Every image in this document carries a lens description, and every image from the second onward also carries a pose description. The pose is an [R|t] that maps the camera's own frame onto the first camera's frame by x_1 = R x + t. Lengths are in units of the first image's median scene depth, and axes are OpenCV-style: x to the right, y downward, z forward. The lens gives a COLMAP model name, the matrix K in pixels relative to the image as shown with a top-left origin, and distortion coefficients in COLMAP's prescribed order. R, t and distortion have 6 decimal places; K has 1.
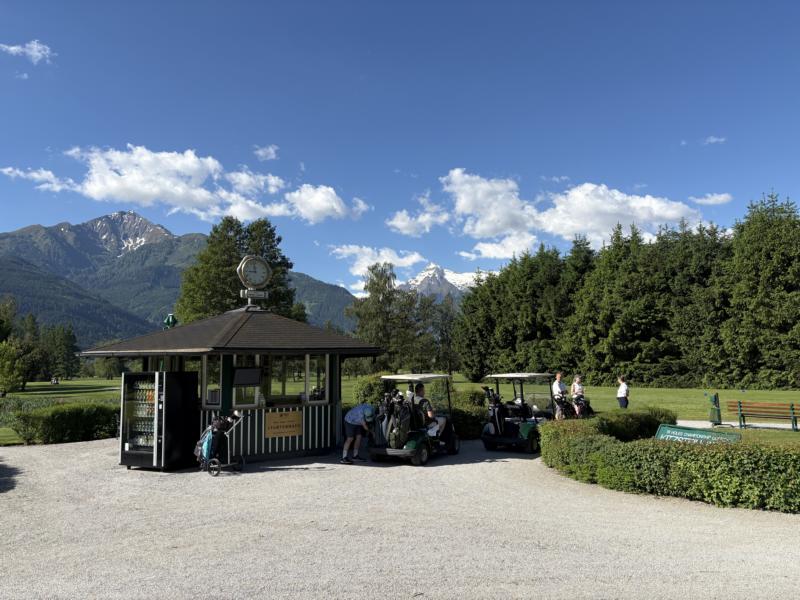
lens RADIAL K [[614.0, 0, 395.5], [0, 614.0, 302.6], [0, 0, 1]] dist [0.047941, -0.045835]
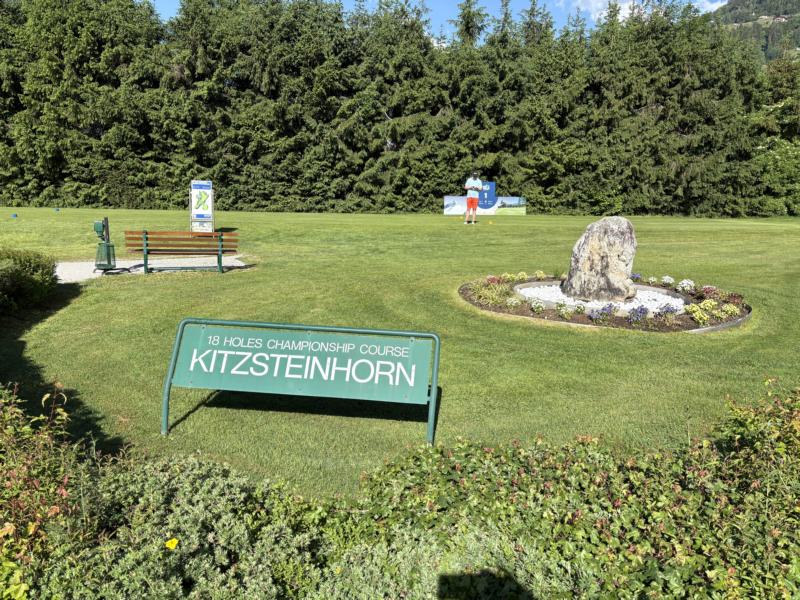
lens RADIAL K [[614.0, 0, 399.8], [0, 614.0, 300.2], [0, 0, 1]] dist [0.047941, -0.045835]
pose [[0.450046, -0.133880, 0.882913, 0.061508], [-0.124673, 0.969595, 0.210574, 0.034226], [-0.884260, -0.204843, 0.419671, 0.259878]]
